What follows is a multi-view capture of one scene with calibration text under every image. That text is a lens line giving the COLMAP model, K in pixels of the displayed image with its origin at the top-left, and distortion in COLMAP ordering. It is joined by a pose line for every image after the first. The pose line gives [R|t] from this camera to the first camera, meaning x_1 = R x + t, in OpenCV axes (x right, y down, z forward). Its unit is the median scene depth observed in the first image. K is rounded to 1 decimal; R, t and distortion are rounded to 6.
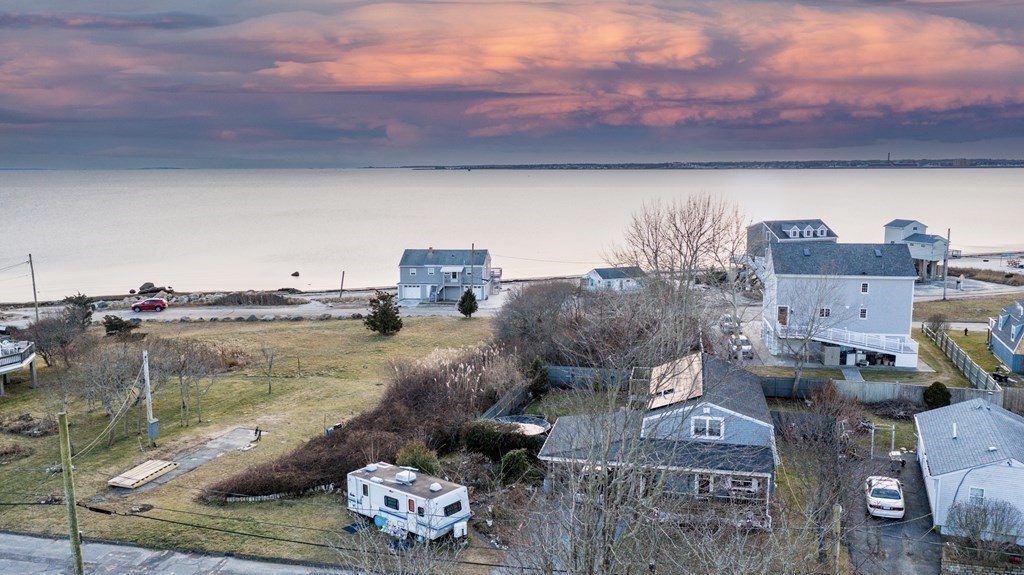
lens RADIAL K [[810.2, 0, 512.0], [0, 810.2, 287.5], [0, 0, 1]] dist [-0.000177, 0.003849]
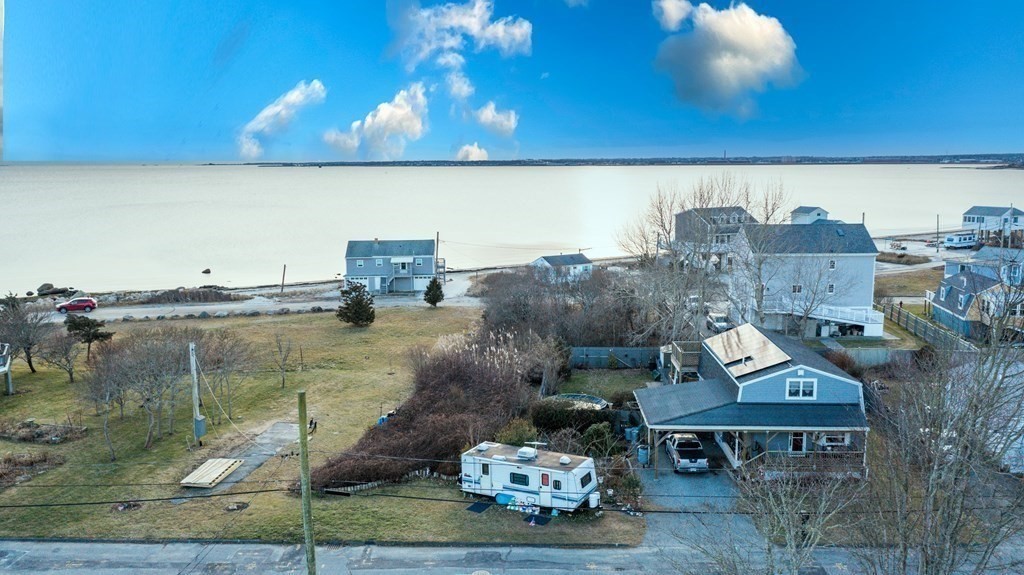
lens RADIAL K [[812.0, 0, 512.0], [0, 812.0, 287.5], [0, 0, 1]] dist [0.002331, 0.003817]
pose [[0.983605, -0.027131, 0.178283, -0.184811], [0.026572, 0.999632, 0.005522, 0.013924], [-0.178367, -0.000694, 0.983964, 0.011617]]
